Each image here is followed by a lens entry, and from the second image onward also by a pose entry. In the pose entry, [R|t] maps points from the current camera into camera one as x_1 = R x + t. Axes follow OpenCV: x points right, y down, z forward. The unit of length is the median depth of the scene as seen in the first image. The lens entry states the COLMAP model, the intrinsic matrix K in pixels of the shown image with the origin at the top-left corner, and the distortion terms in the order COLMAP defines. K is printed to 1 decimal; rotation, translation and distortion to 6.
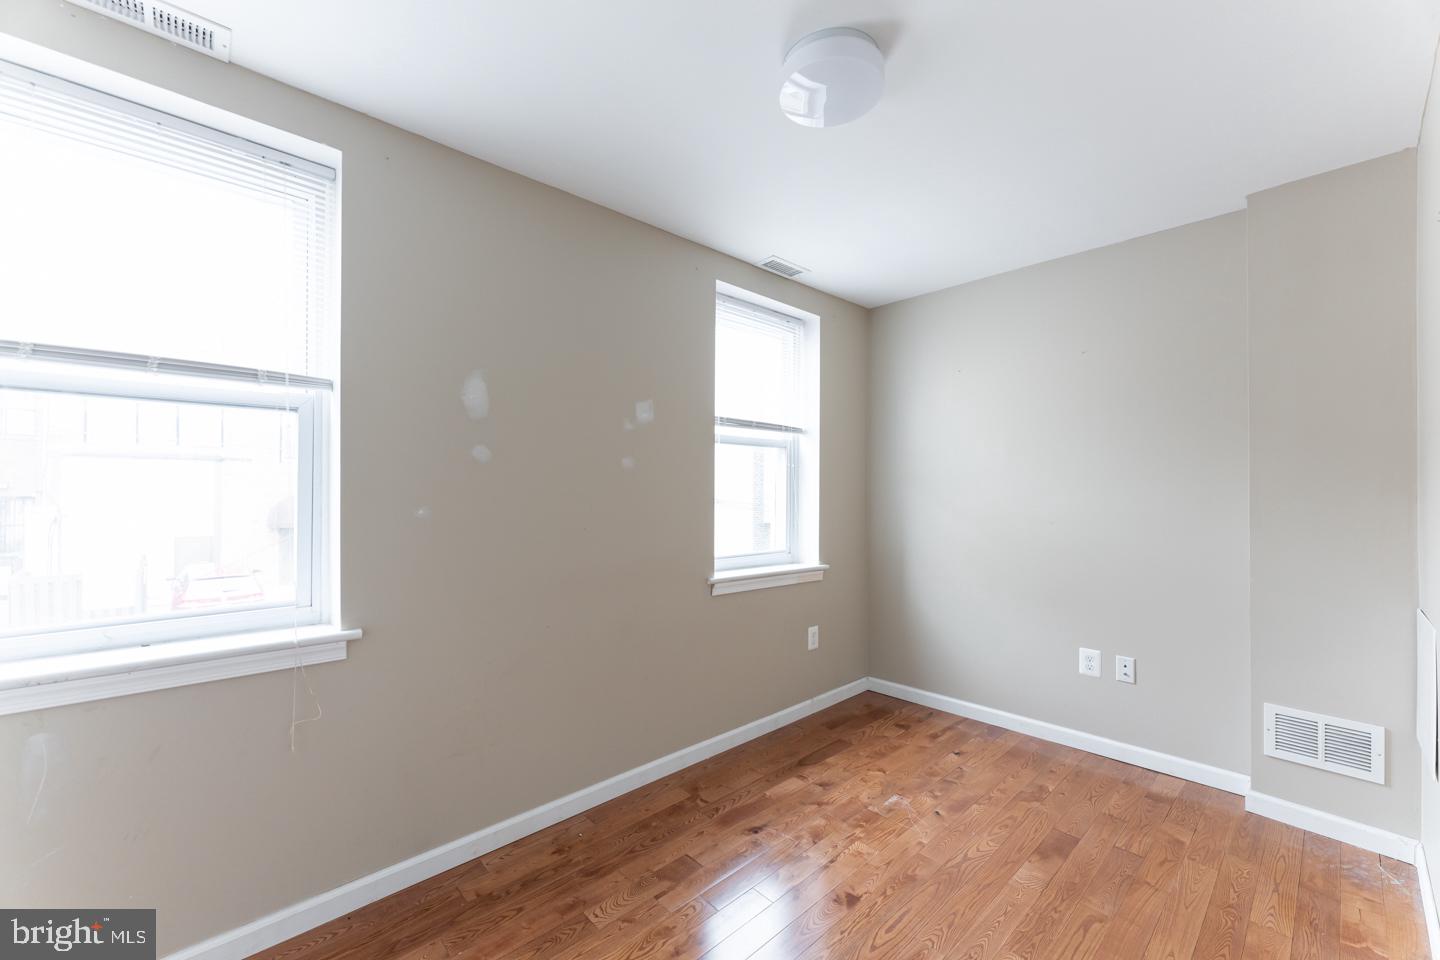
lens RADIAL K [[572.4, 0, 715.4], [0, 572.4, 475.1], [0, 0, 1]] dist [-0.000804, -0.000021]
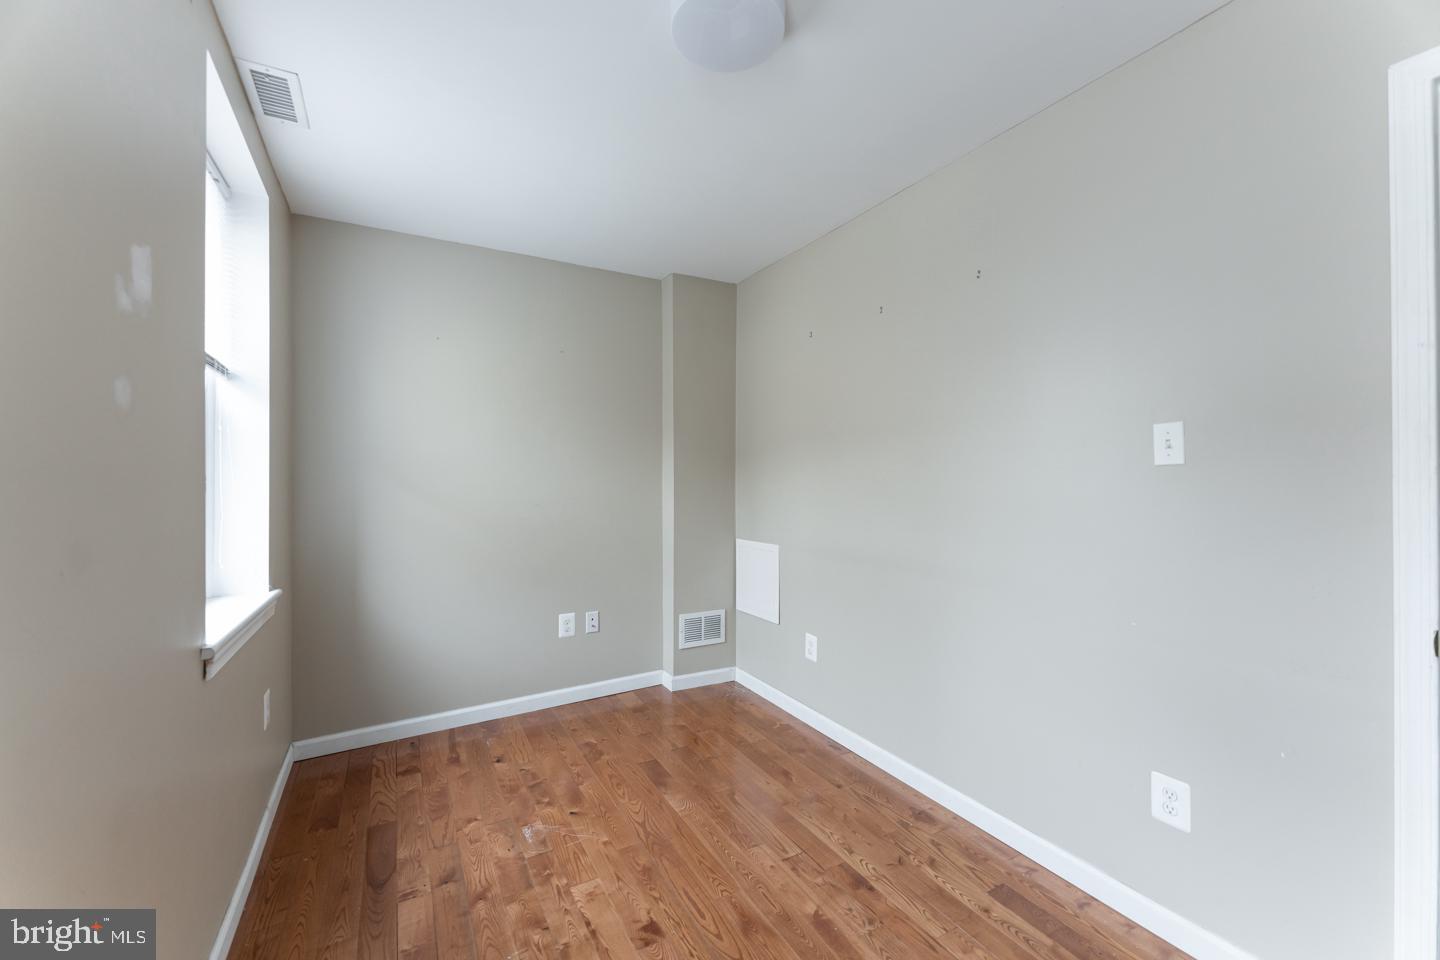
lens RADIAL K [[572.4, 0, 715.4], [0, 572.4, 475.1], [0, 0, 1]] dist [-0.000804, -0.000021]
pose [[0.226342, 0.004899, 0.974036, -0.463818], [-0.017790, 0.999841, -0.000895, 0.028735], [-0.973885, -0.017126, 0.226393, 0.546747]]
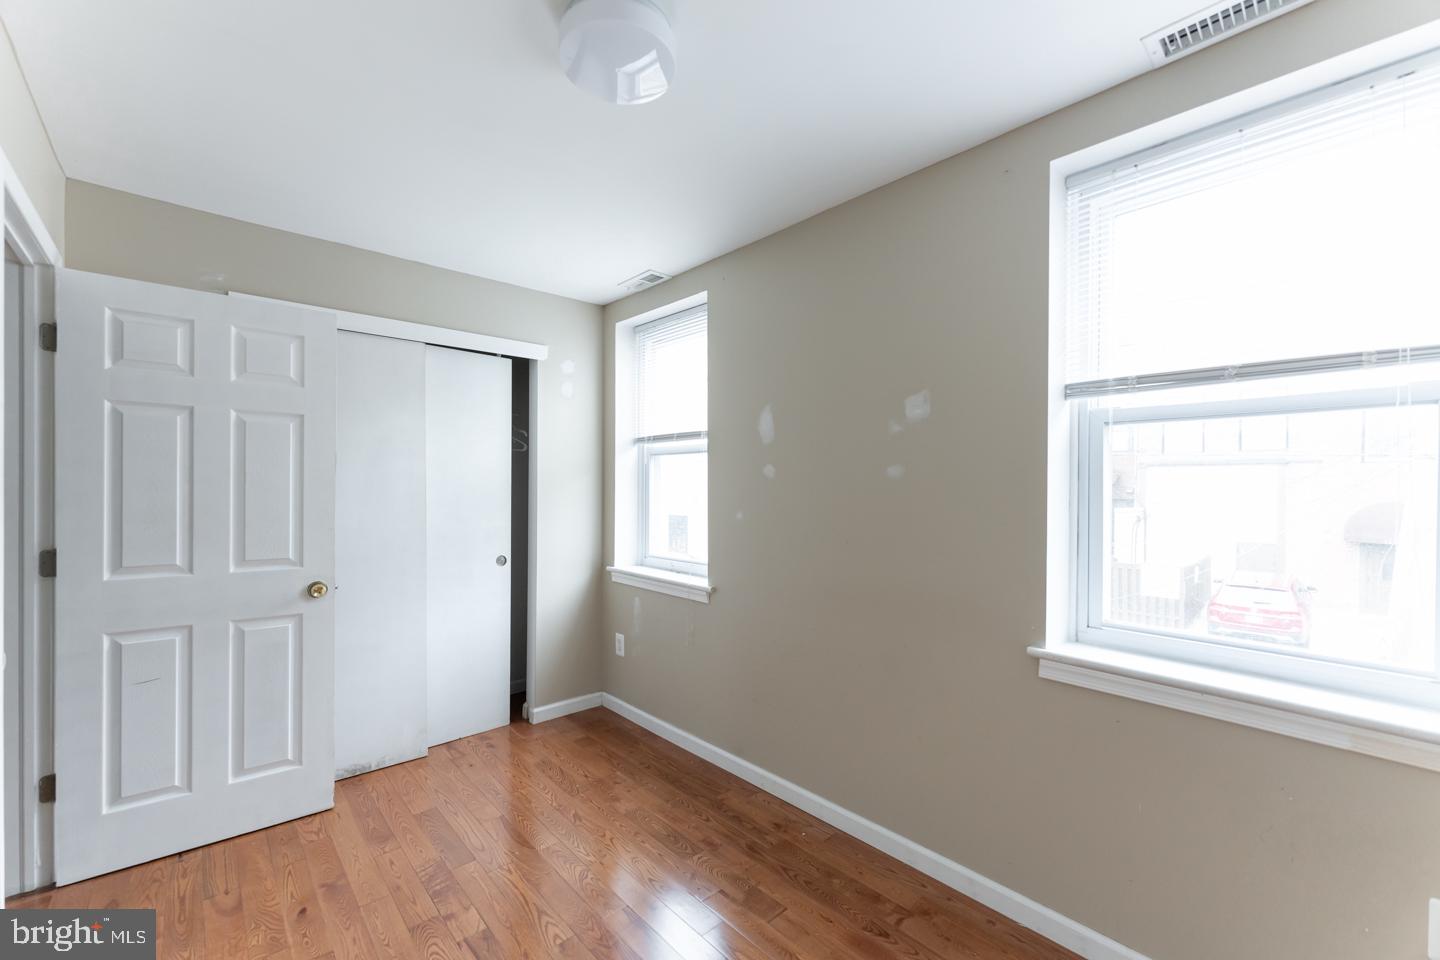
lens RADIAL K [[579.1, 0, 715.9], [0, 579.1, 478.7], [0, 0, 1]] dist [-0.000429, -0.000096]
pose [[-0.007409, -0.021315, -0.999745, 0.749944], [0.020114, 0.999567, -0.021460, 0.002867], [0.999770, -0.020268, -0.006977, 0.778491]]
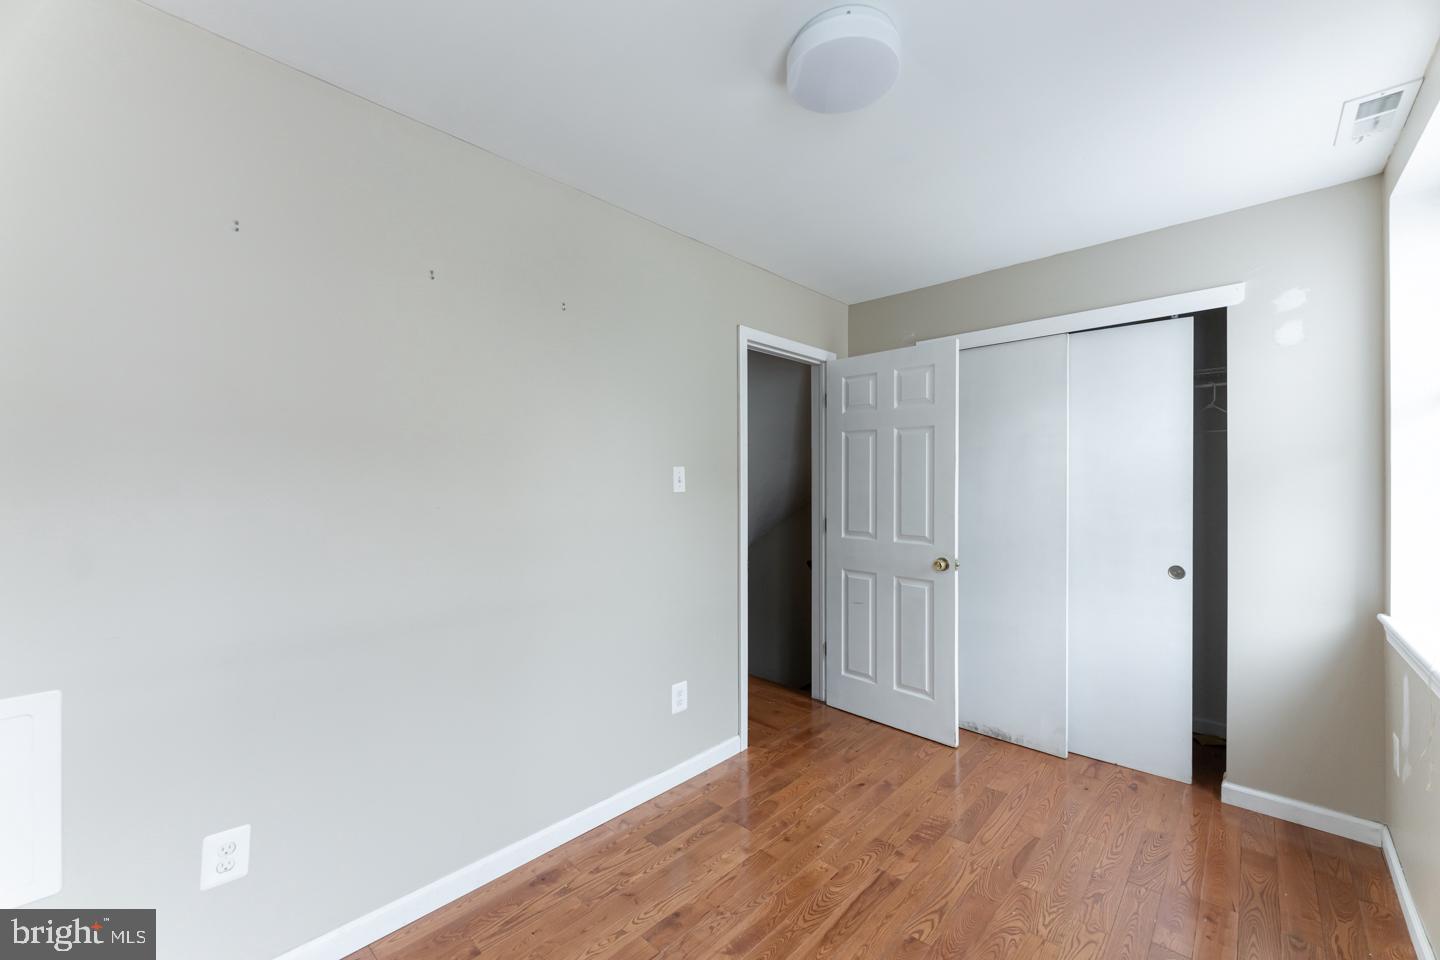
lens RADIAL K [[569.7, 0, 720.3], [0, 569.7, 467.4], [0, 0, 1]] dist [0.001709, 0.000377]
pose [[-0.996716, -0.004934, -0.080825, 0.315433], [-0.000665, 0.998607, -0.052760, 0.016671], [0.080973, -0.052533, -0.995331, 1.287755]]
